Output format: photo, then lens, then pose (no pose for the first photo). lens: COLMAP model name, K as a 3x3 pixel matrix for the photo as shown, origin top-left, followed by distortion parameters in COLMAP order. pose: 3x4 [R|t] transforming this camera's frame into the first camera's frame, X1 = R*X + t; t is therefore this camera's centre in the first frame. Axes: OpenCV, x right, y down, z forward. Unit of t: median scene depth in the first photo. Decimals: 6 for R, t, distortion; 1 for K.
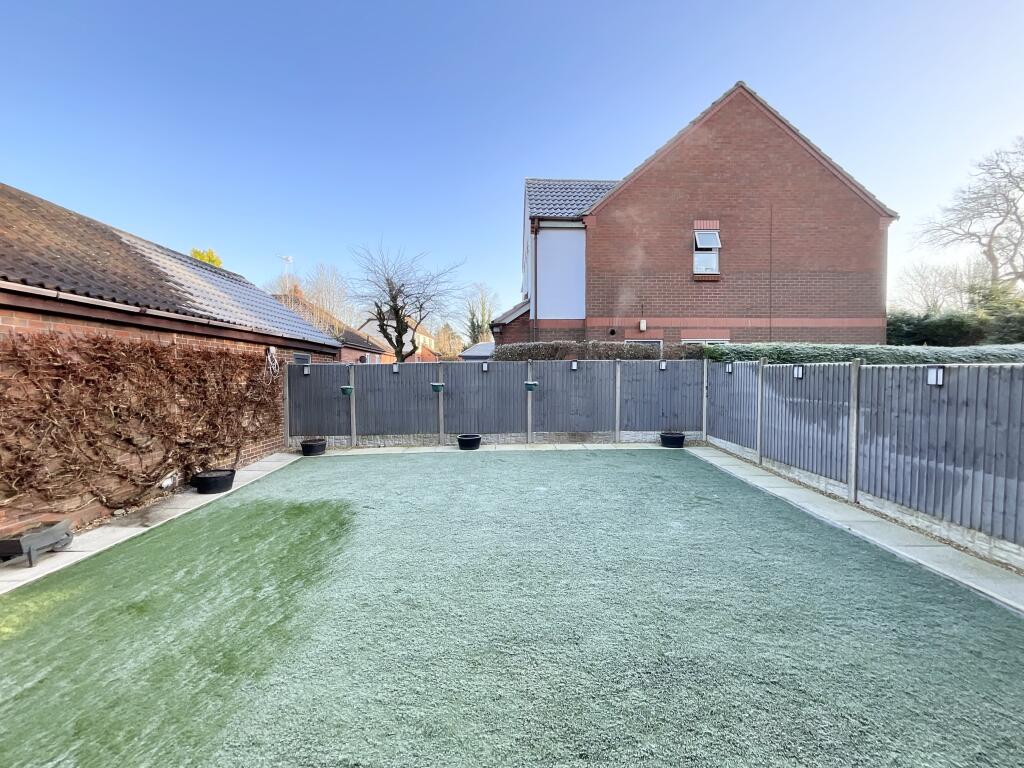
lens RADIAL K [[412.8, 0, 512.9], [0, 412.8, 383.7], [0, 0, 1]] dist [0.000620, 0.000550]
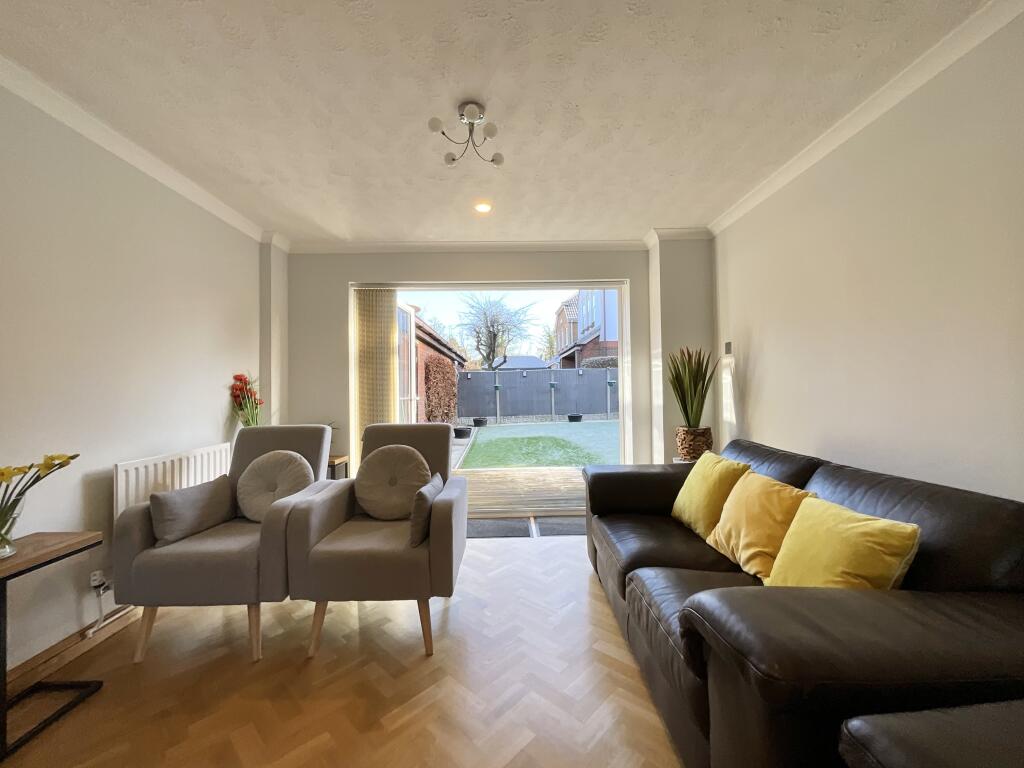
lens RADIAL K [[412.8, 0, 515.1], [0, 412.8, 380.7], [0, 0, 1]] dist [0.000620, 0.000550]
pose [[0.999801, -0.013389, 0.014821, -0.344371], [0.014021, 0.998961, -0.043372, 0.058089], [-0.014225, 0.043571, 0.998949, -0.594166]]
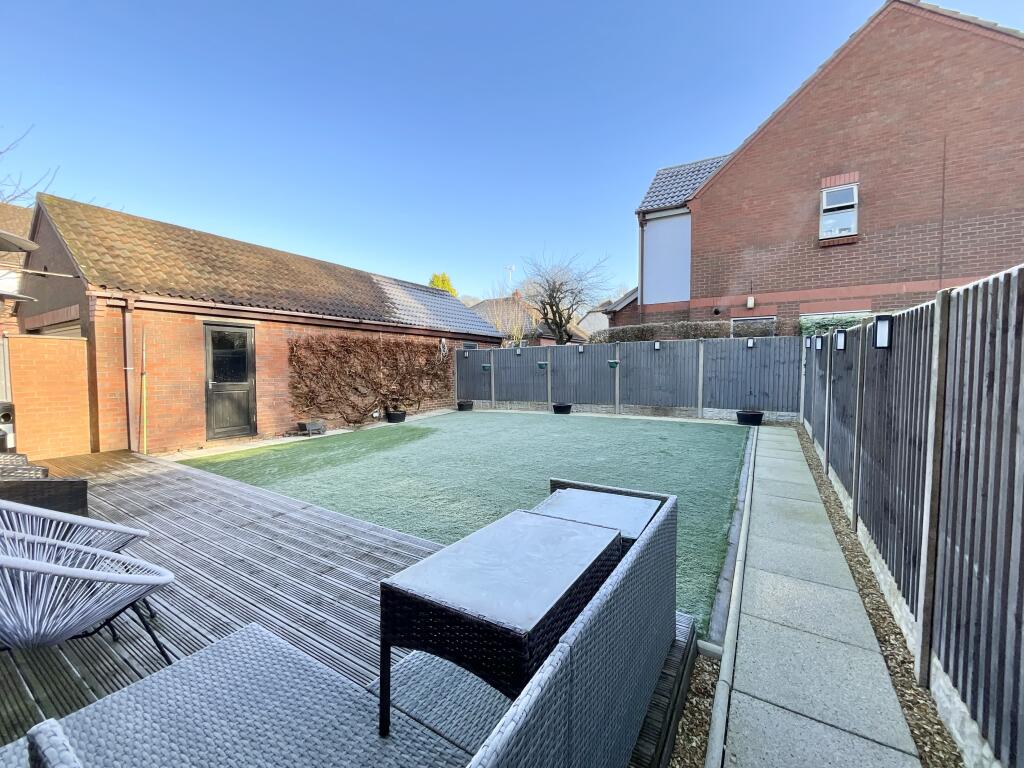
lens RADIAL K [[412.8, 0, 513.1], [0, 412.8, 384.3], [0, 0, 1]] dist [0.000620, 0.000550]
pose [[0.840974, 0.022634, -0.540602, 0.422426], [-0.009258, 0.999580, 0.027447, 0.032246], [0.540996, -0.018077, 0.840831, -0.129825]]
